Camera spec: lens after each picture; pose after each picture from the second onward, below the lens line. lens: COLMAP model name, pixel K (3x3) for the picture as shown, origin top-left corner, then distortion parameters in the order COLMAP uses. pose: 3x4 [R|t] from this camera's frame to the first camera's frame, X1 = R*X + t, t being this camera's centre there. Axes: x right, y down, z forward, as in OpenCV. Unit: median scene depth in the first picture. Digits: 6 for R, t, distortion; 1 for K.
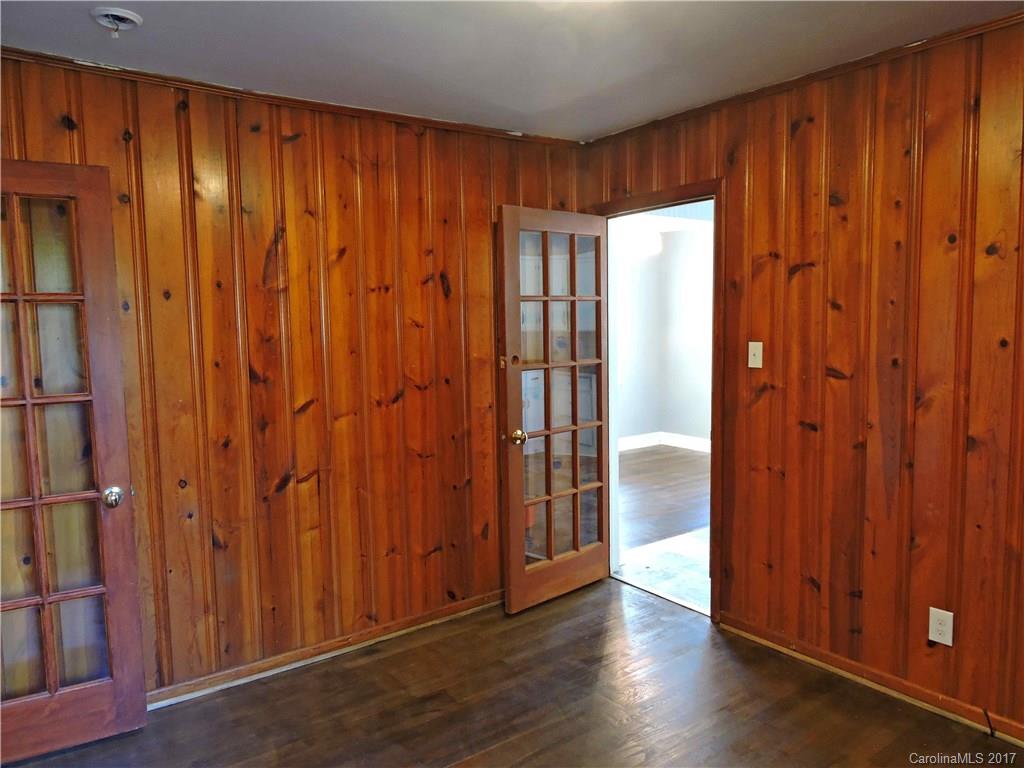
lens RADIAL K [[732.0, 0, 513.6], [0, 732.0, 384.3], [0, 0, 1]] dist [0.007950, -0.013520]
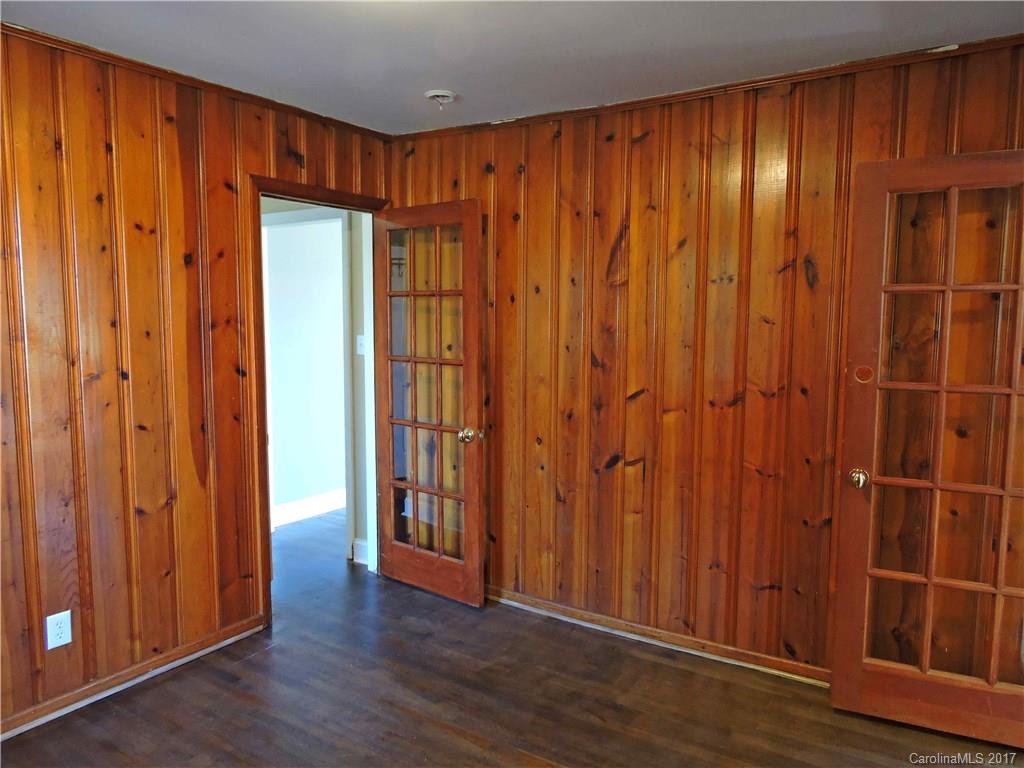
lens RADIAL K [[732.0, 0, 515.9], [0, 732.0, 384.3], [0, 0, 1]] dist [0.007950, -0.013520]
pose [[0.356140, 0.111681, -0.927735, 0.623416], [-0.097250, 0.991870, 0.082070, -0.053737], [0.929358, 0.060994, 0.364105, 0.458618]]
